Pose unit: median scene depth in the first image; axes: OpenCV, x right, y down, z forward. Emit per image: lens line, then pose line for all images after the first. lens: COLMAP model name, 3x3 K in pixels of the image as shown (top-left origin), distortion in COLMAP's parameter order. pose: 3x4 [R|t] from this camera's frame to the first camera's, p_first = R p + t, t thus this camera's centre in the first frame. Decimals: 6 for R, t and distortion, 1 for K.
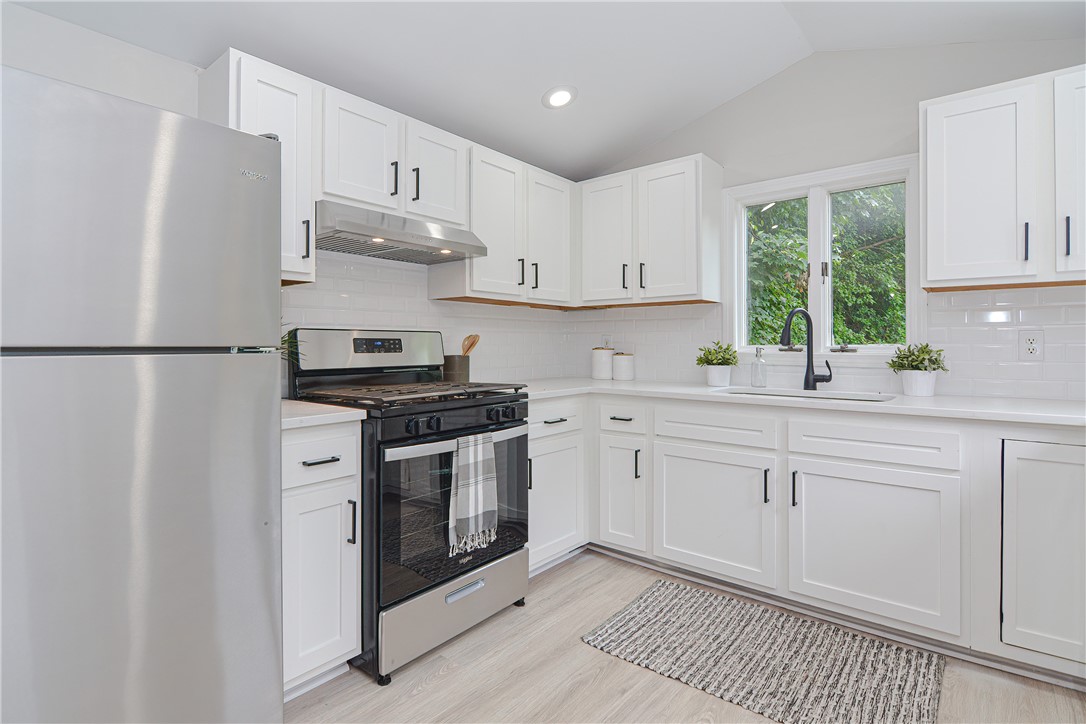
lens RADIAL K [[549.1, 0, 529.1], [0, 549.1, 339.8], [0, 0, 1]] dist [0.012160, -0.013880]
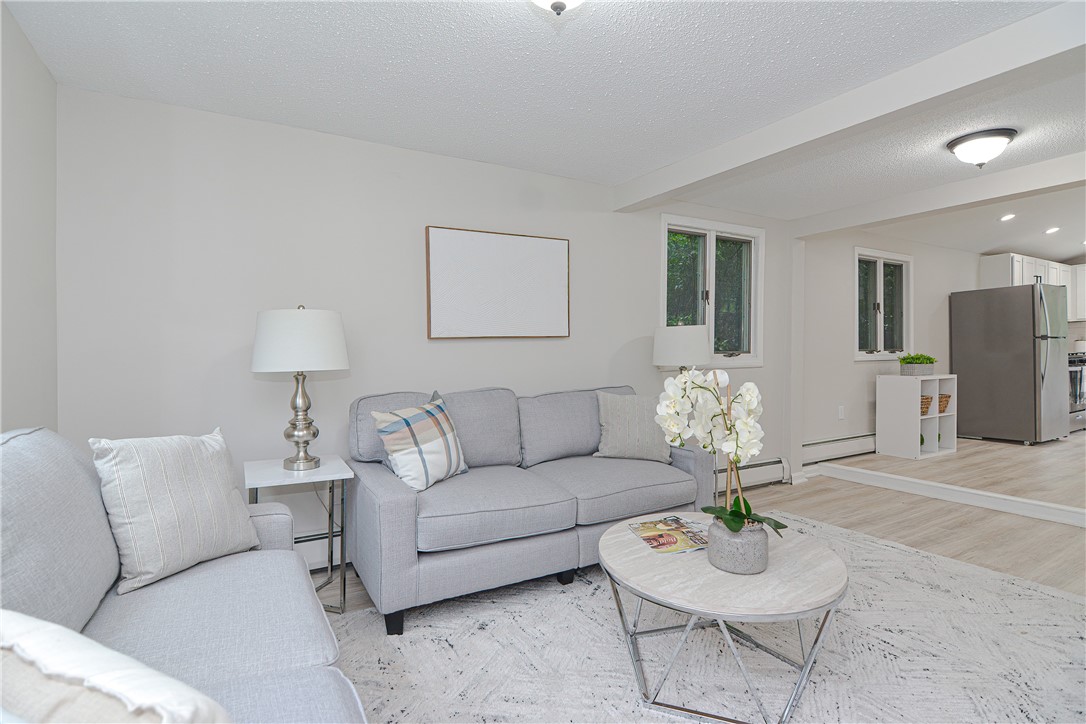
lens RADIAL K [[535.0, 0, 536.5], [0, 535.0, 363.8], [0, 0, 1]] dist [0.009109, -0.012763]
pose [[0.941184, -0.006884, -0.337824, -1.525321], [0.016568, 0.999530, 0.025790, 0.023950], [0.337487, -0.029870, 0.940856, -2.199388]]
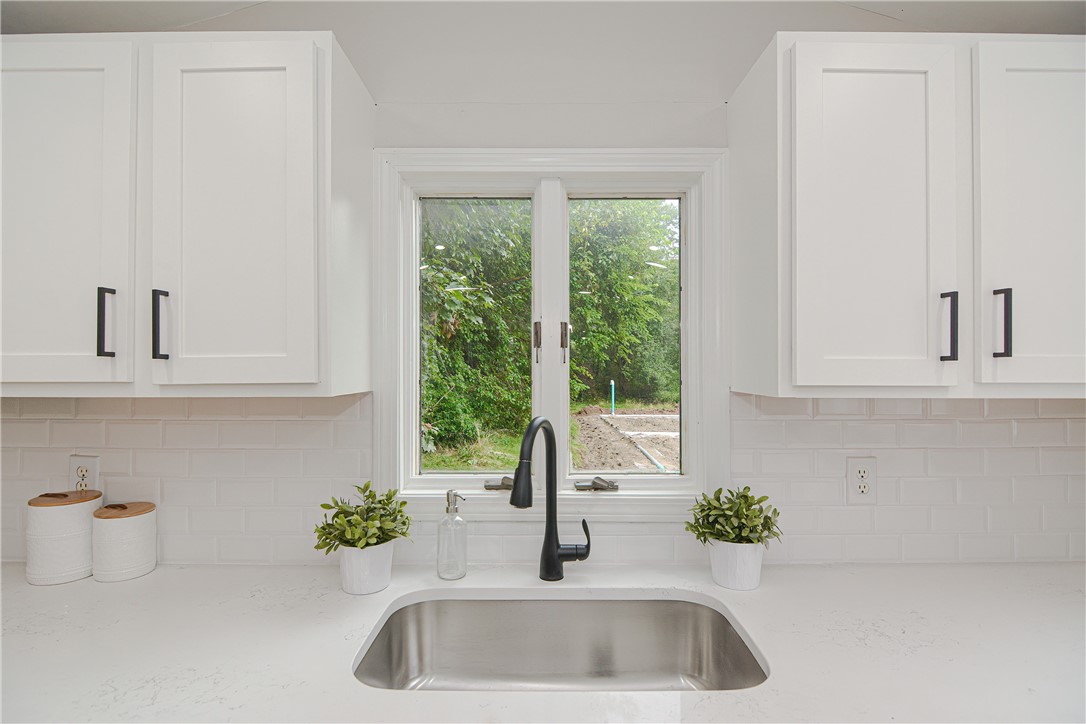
lens RADIAL K [[525.6, 0, 547.3], [0, 525.6, 361.2], [0, 0, 1]] dist [0.000702, -0.000546]
pose [[0.756673, 0.005440, 0.653771, 0.193574], [-0.004738, 0.999985, -0.002836, -0.104256], [-0.653777, -0.000952, 0.756687, 0.640634]]
